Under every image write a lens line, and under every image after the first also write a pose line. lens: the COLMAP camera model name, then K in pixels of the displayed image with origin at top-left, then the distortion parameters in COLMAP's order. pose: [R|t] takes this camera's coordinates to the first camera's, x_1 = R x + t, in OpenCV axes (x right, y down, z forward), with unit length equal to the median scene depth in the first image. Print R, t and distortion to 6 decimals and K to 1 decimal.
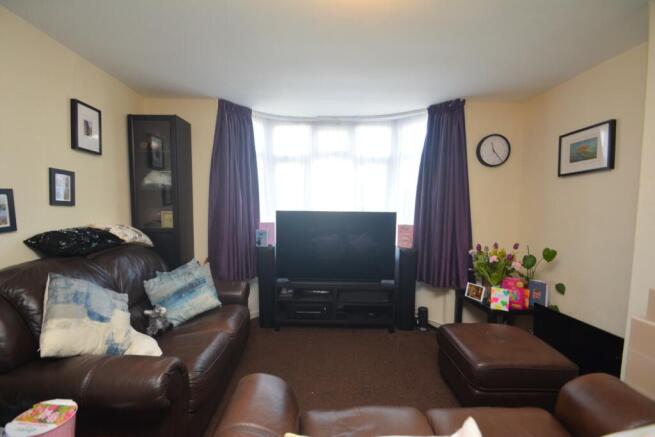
lens RADIAL K [[289.8, 0, 327.0], [0, 289.8, 223.4], [0, 0, 1]] dist [-0.001311, -0.000364]
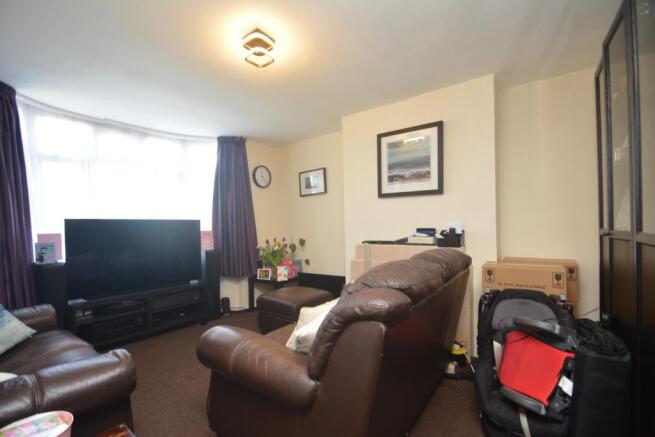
lens RADIAL K [[279.7, 0, 327.5], [0, 279.7, 218.5], [0, 0, 1]] dist [0.000310, -0.000081]
pose [[0.603725, -0.007844, 0.797154, -0.359899], [0.075178, 0.996055, -0.047135, 0.049320], [-0.793640, 0.088385, 0.601933, -0.084045]]
